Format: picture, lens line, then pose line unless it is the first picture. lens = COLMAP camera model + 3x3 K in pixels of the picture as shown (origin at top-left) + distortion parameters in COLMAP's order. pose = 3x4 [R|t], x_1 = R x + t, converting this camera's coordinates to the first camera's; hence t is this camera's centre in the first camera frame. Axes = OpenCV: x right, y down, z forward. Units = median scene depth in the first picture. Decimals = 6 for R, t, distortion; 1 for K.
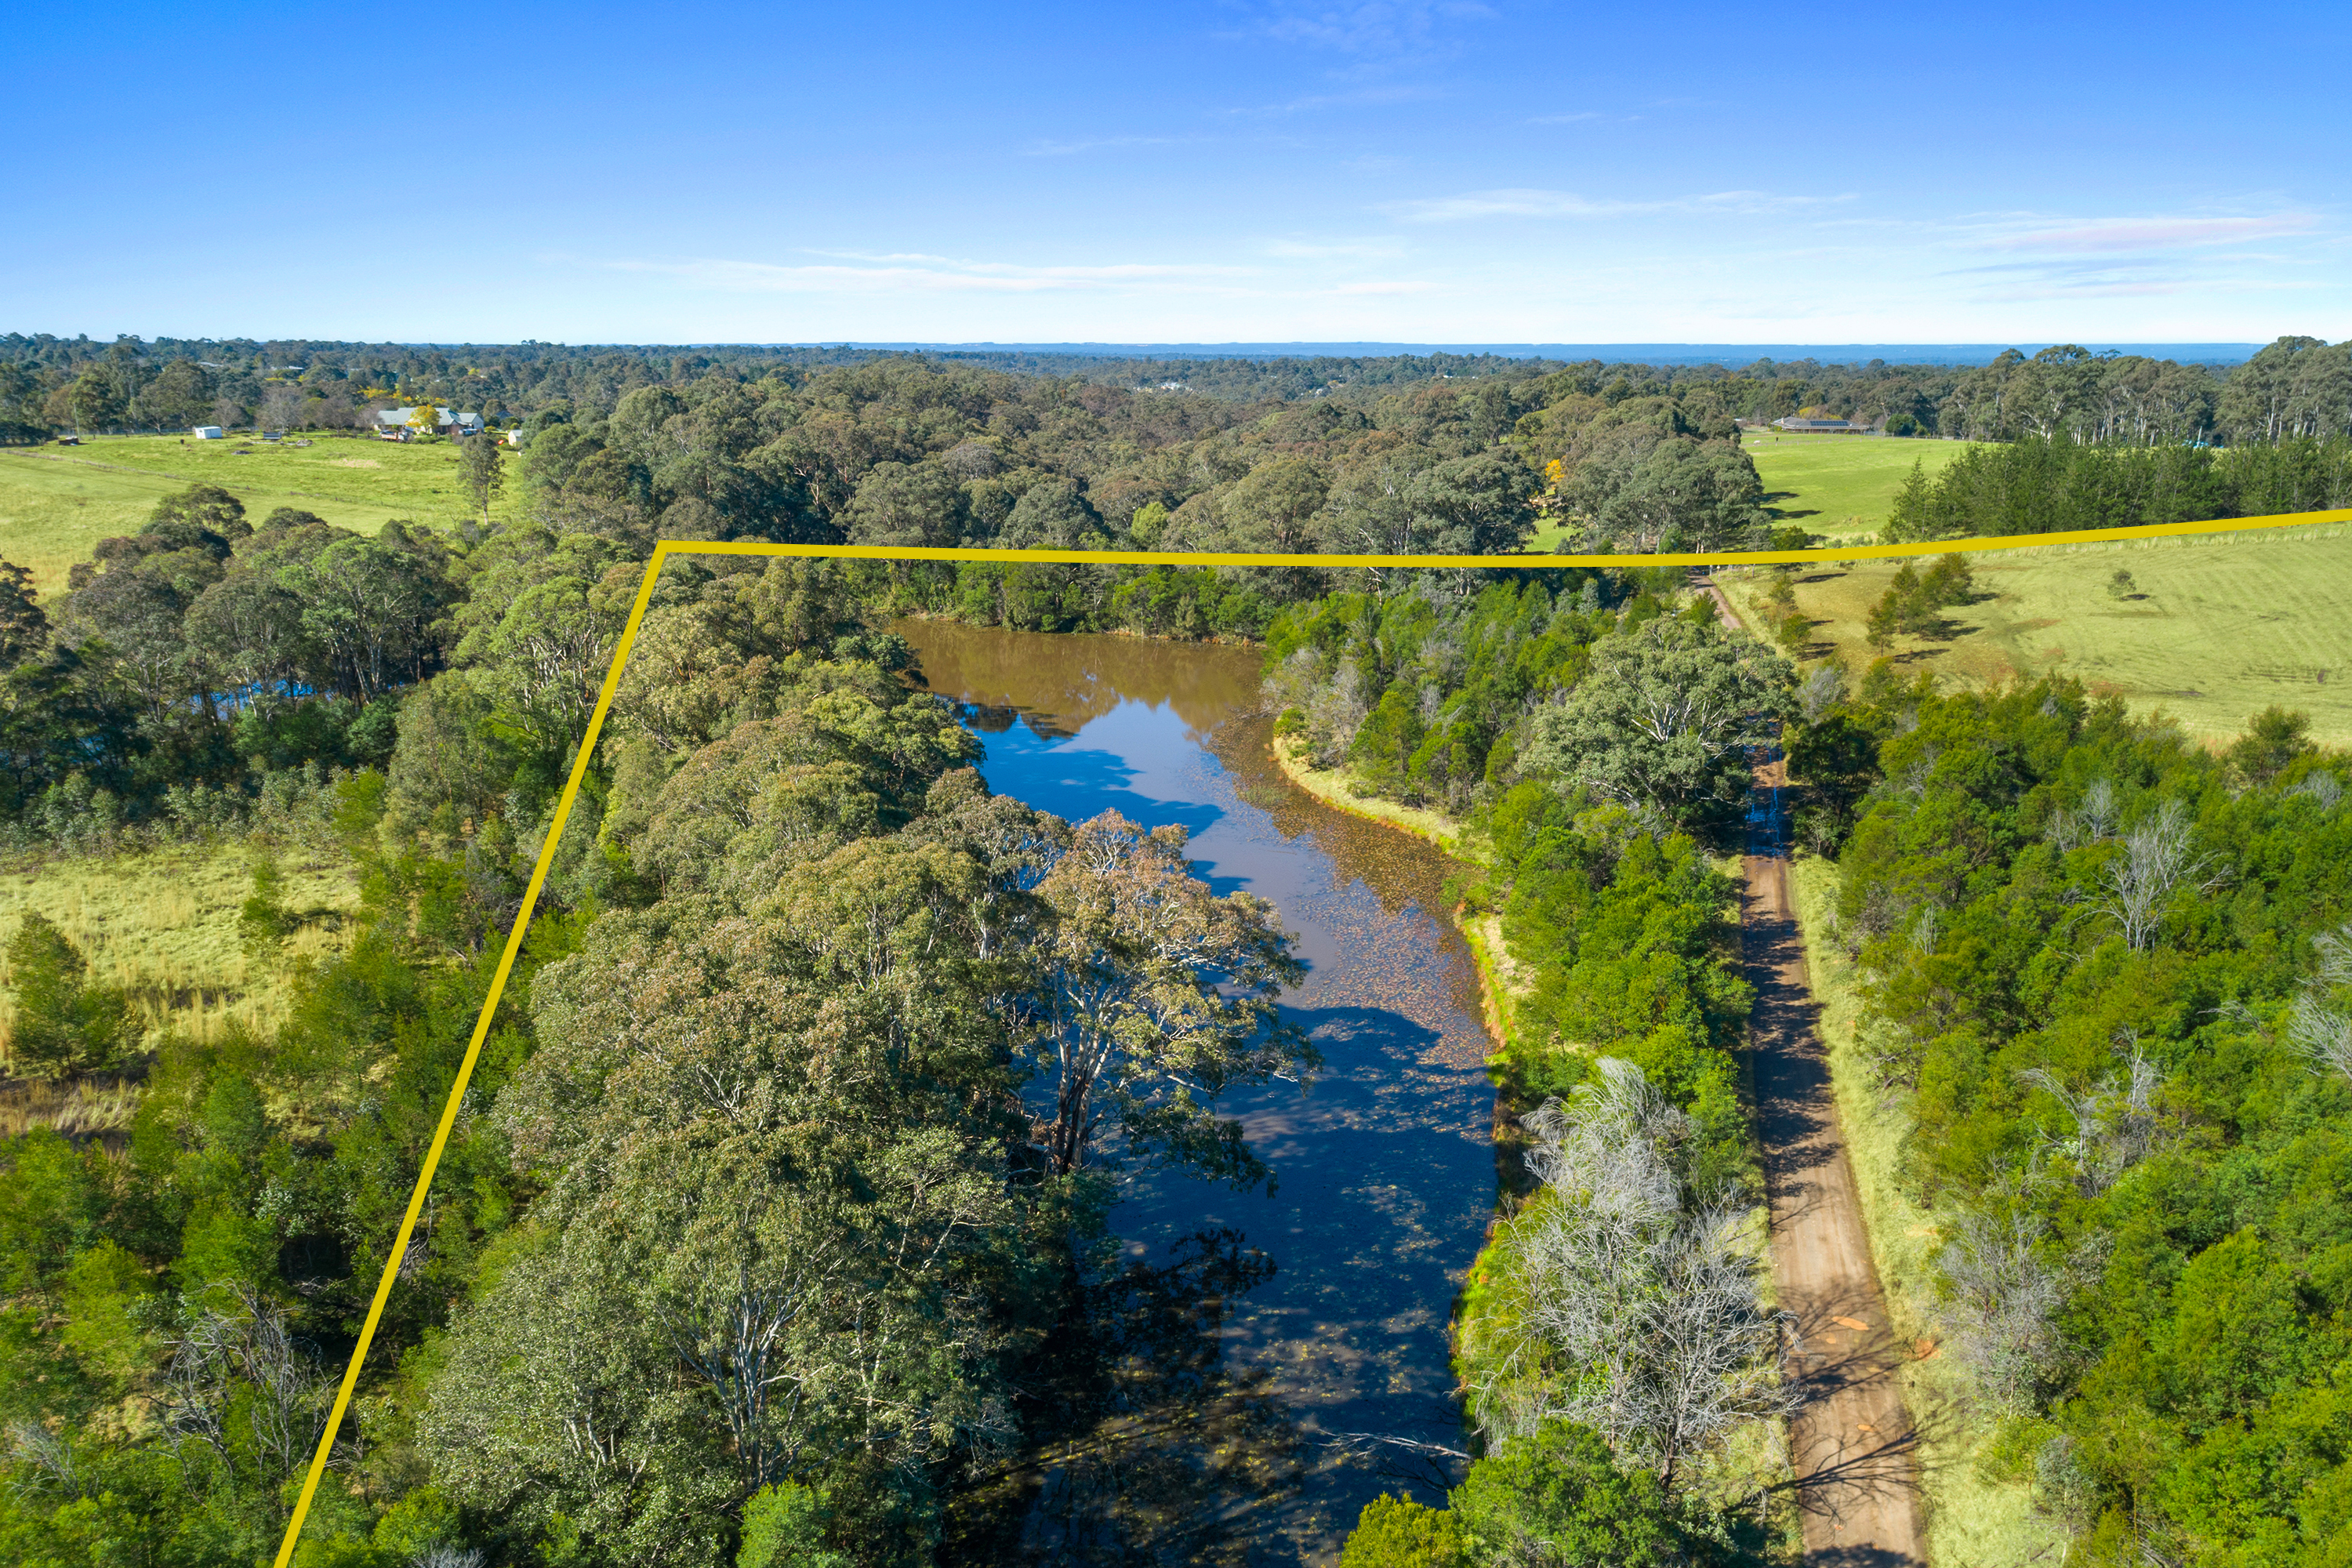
lens RADIAL K [[1595.1, 0, 1181.4], [0, 1595.1, 785.4], [0, 0, 1]] dist [0.009580, 0.002421]
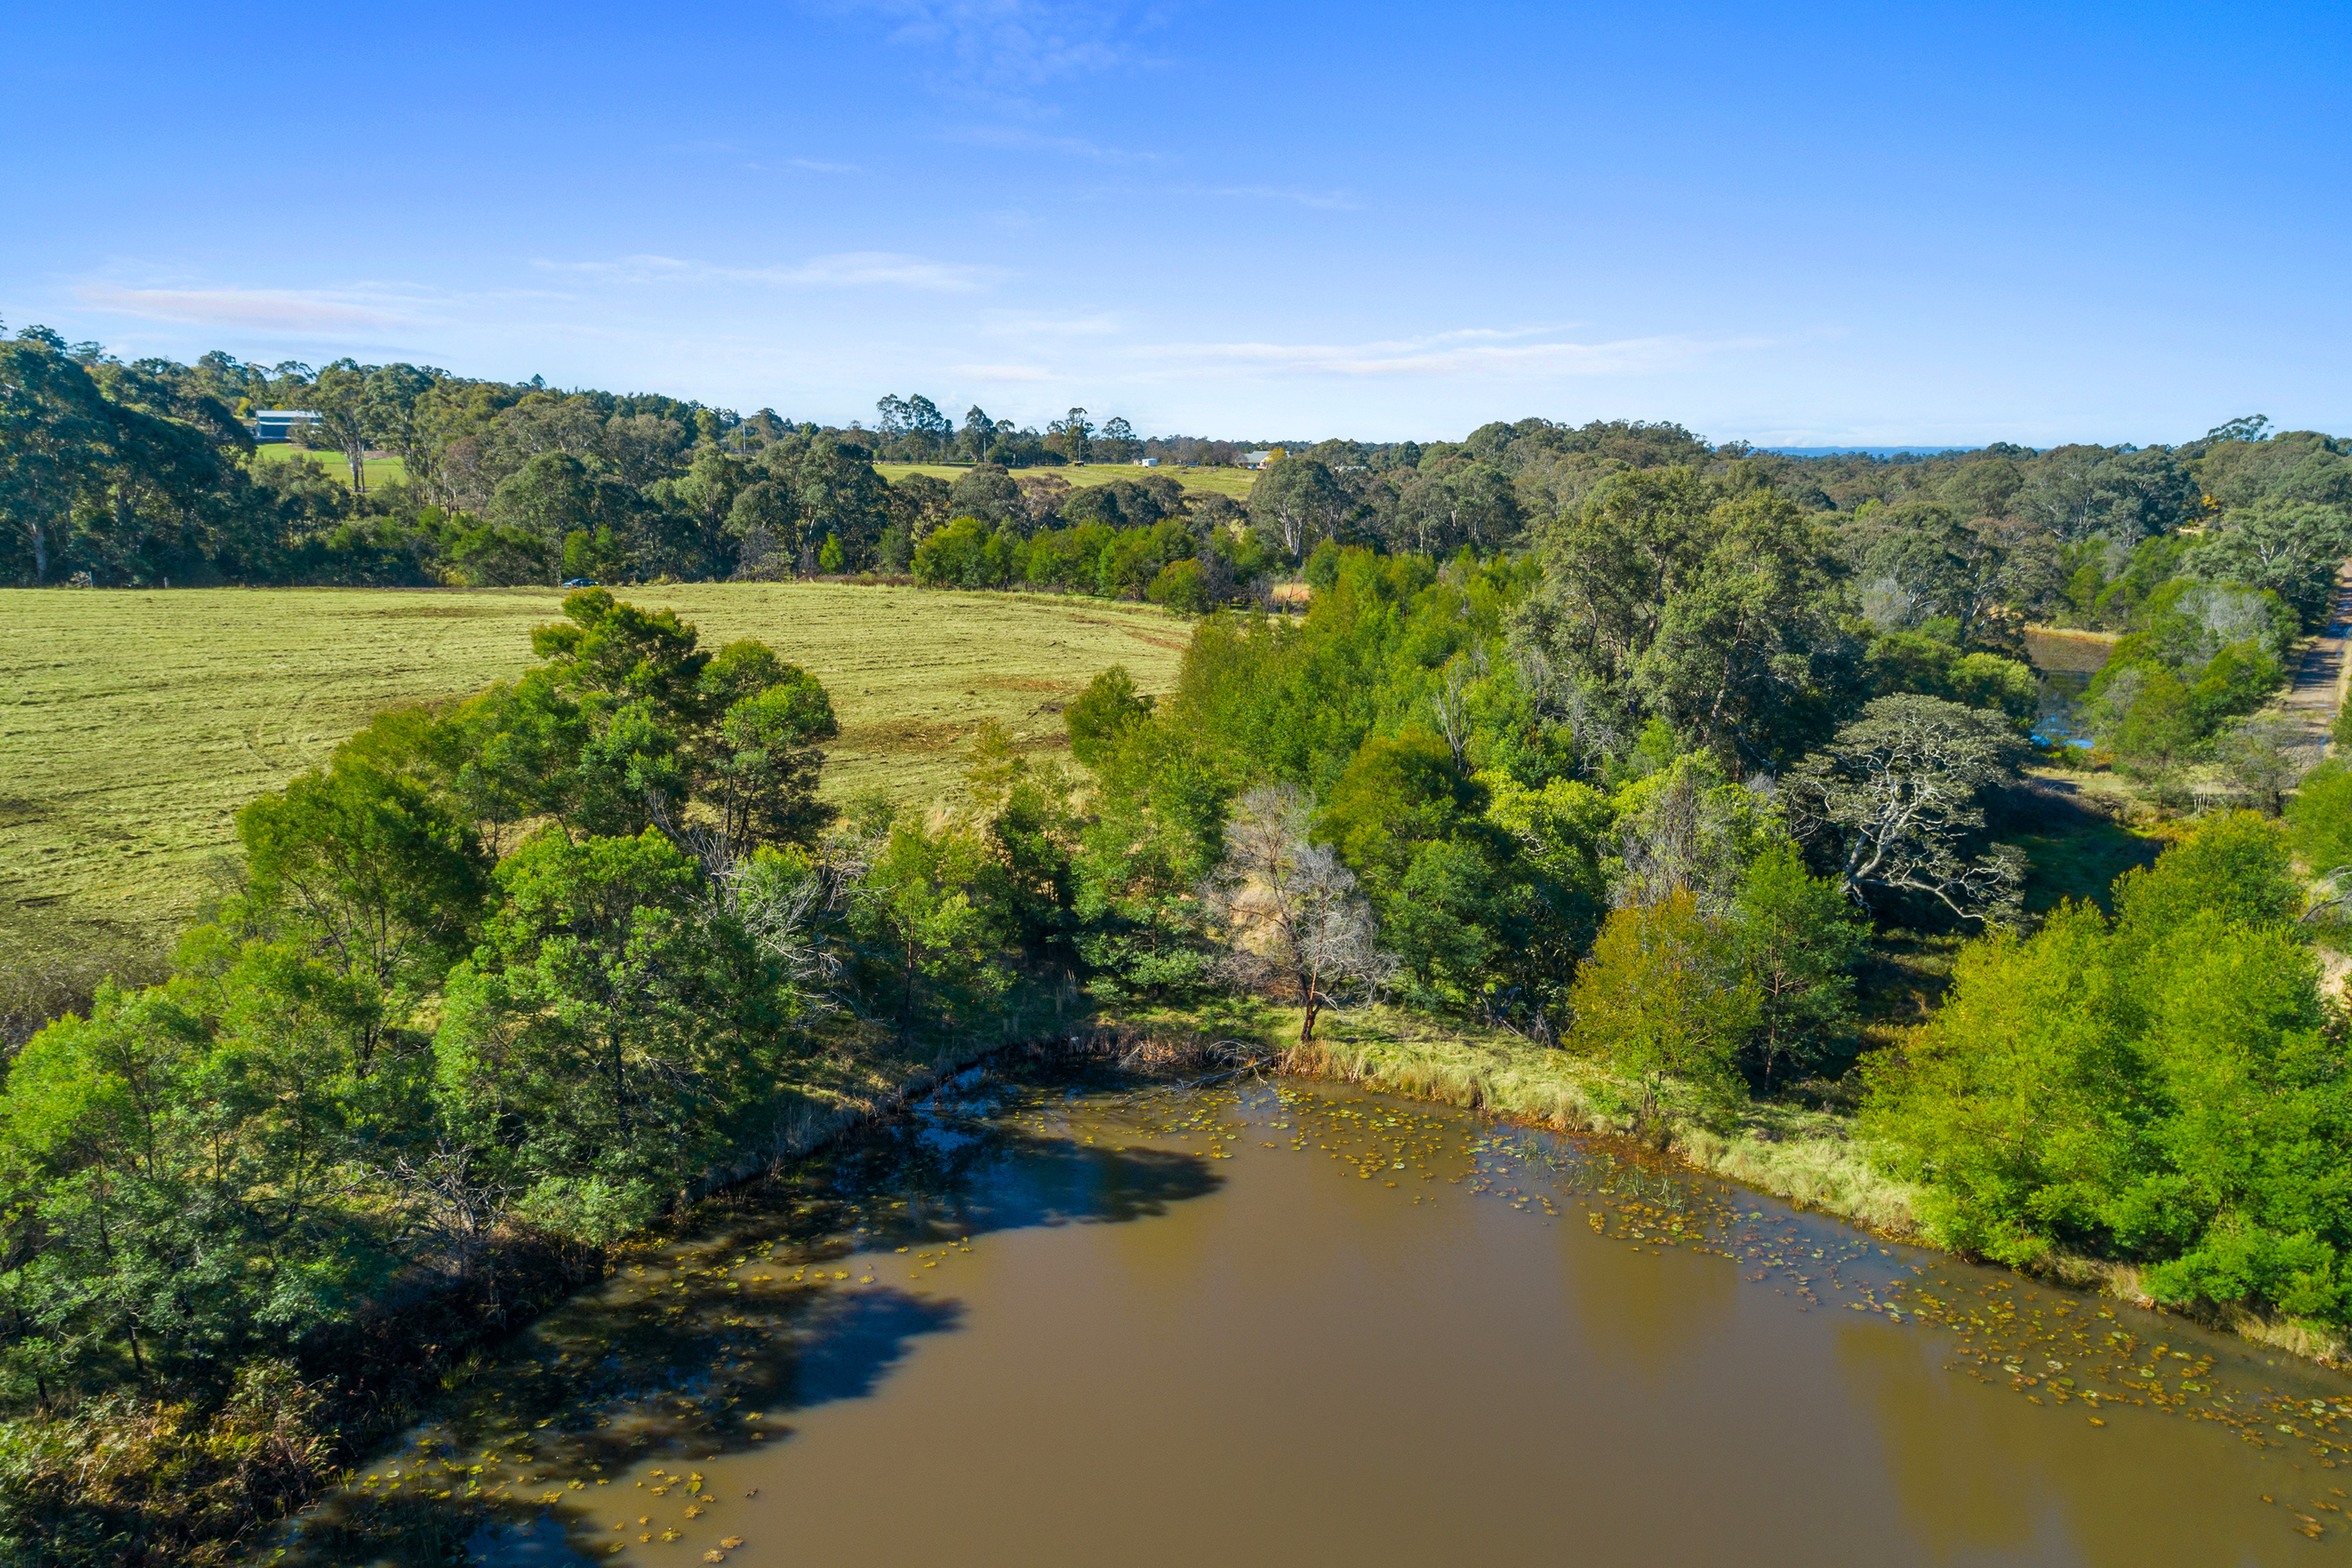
lens RADIAL K [[1595.1, 0, 1157.5], [0, 1595.1, 799.8], [0, 0, 1]] dist [0.009580, 0.002421]
pose [[0.937334, 0.080367, -0.339036, -0.137483], [-0.098154, 0.994534, -0.035617, 0.248191], [0.334321, 0.066662, 0.940099, -0.640755]]
